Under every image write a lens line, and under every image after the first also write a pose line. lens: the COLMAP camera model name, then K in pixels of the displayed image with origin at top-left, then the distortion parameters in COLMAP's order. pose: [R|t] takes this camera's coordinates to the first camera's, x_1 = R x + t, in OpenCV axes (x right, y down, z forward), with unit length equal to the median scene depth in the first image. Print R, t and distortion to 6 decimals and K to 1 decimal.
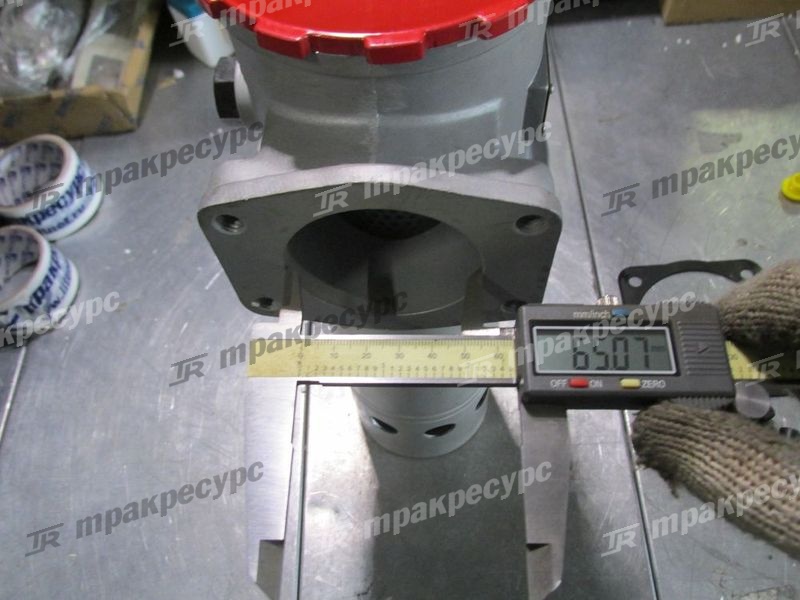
lens RADIAL K [[677.0, 0, 408.3], [0, 677.0, 304.1], [0, 0, 1]] dist [-0.030935, 0.028008]
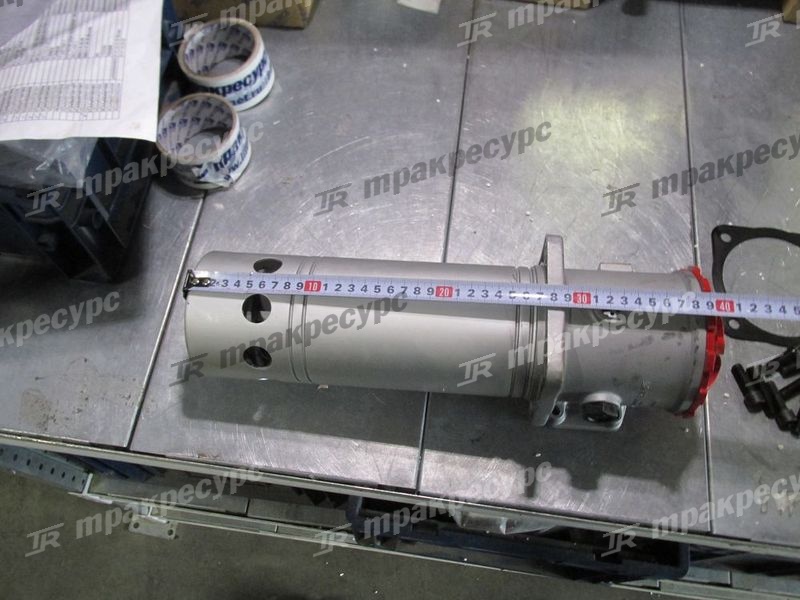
lens RADIAL K [[677.0, 0, 408.4], [0, 677.0, 304.0], [0, 0, 1]] dist [-0.030935, 0.028008]
pose [[0.983983, 0.177617, 0.015143, -0.199789], [-0.178252, 0.981207, 0.073883, 0.089623], [-0.001736, -0.075399, 0.997152, -0.174623]]
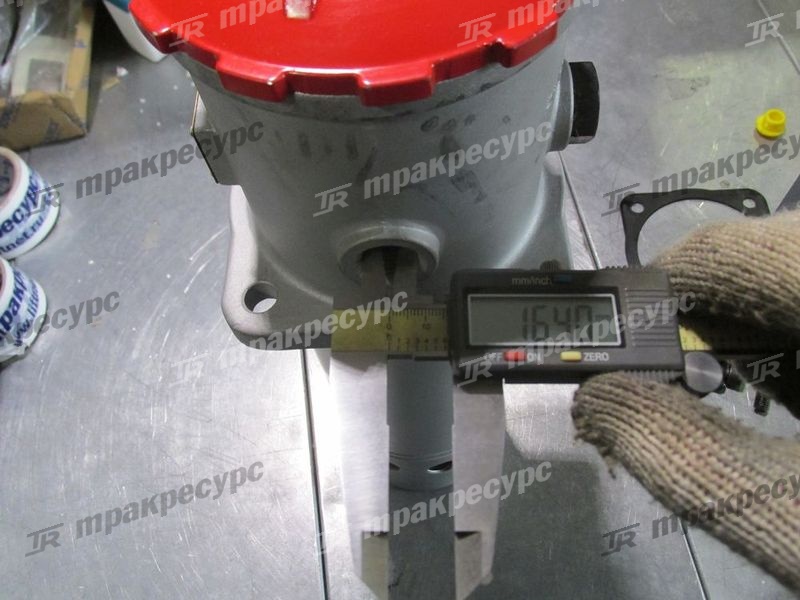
lens RADIAL K [[677.0, 0, 410.2], [0, 677.0, 305.0], [0, 0, 1]] dist [-0.030935, 0.028008]
pose [[0.991733, -0.115305, 0.056309, -0.040353], [0.114250, 0.993217, 0.021623, 0.010790], [-0.058420, -0.015011, 0.998179, 0.033157]]
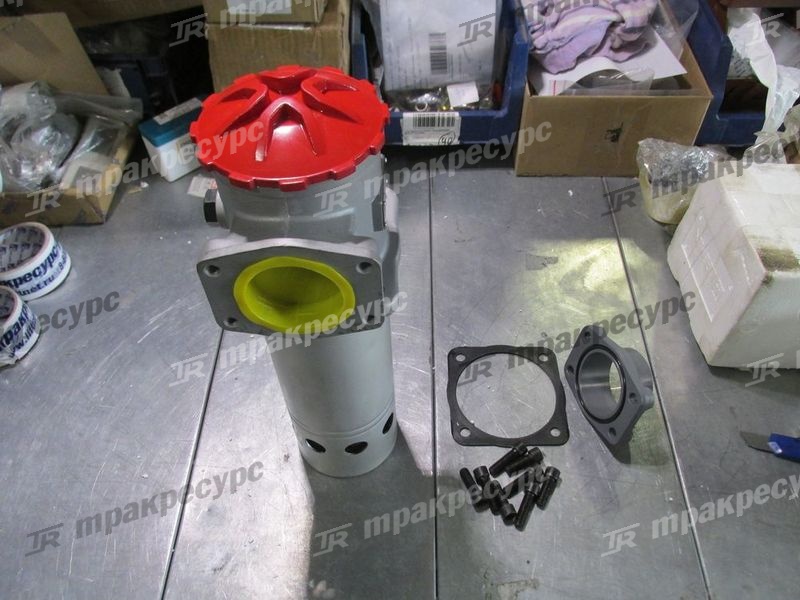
lens RADIAL K [[677.0, 0, 413.4], [0, 677.0, 300.7], [0, 0, 1]] dist [-0.030935, 0.028008]
pose [[0.997243, 0.067947, 0.029826, 0.189932], [-0.061595, 0.982115, -0.177921, 0.096778], [-0.041382, 0.175593, 0.983593, -0.326152]]
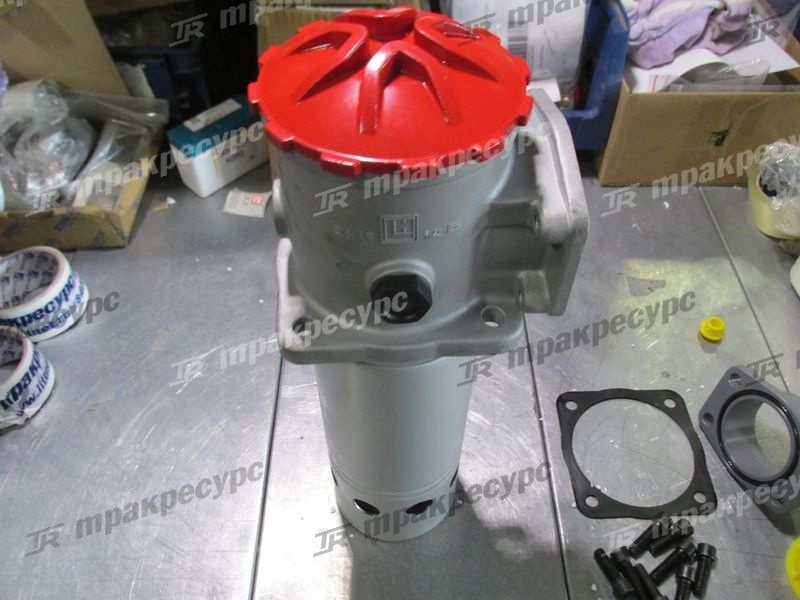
lens RADIAL K [[677.0, 0, 416.6], [0, 677.0, 299.1], [0, 0, 1]] dist [-0.030935, 0.028008]
pose [[0.997041, 0.054567, 0.054143, 0.013295], [-0.042629, 0.978610, -0.201260, 0.029037], [-0.063967, 0.198356, 0.978040, -0.098672]]
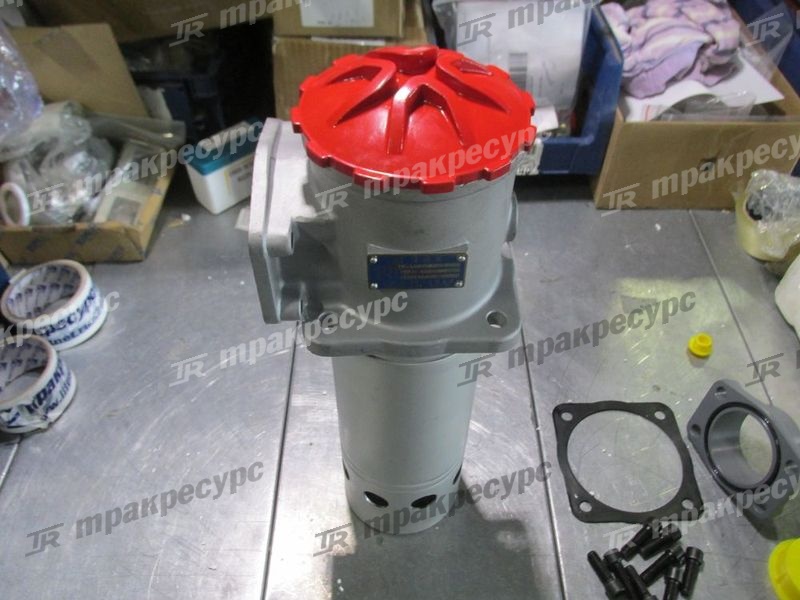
lens RADIAL K [[677.0, 0, 416.8], [0, 677.0, 297.7], [0, 0, 1]] dist [-0.030935, 0.028008]
pose [[0.996014, 0.067441, 0.058375, -0.003784], [-0.052392, 0.972008, -0.229032, 0.047385], [-0.072188, 0.225061, 0.971667, -0.157460]]
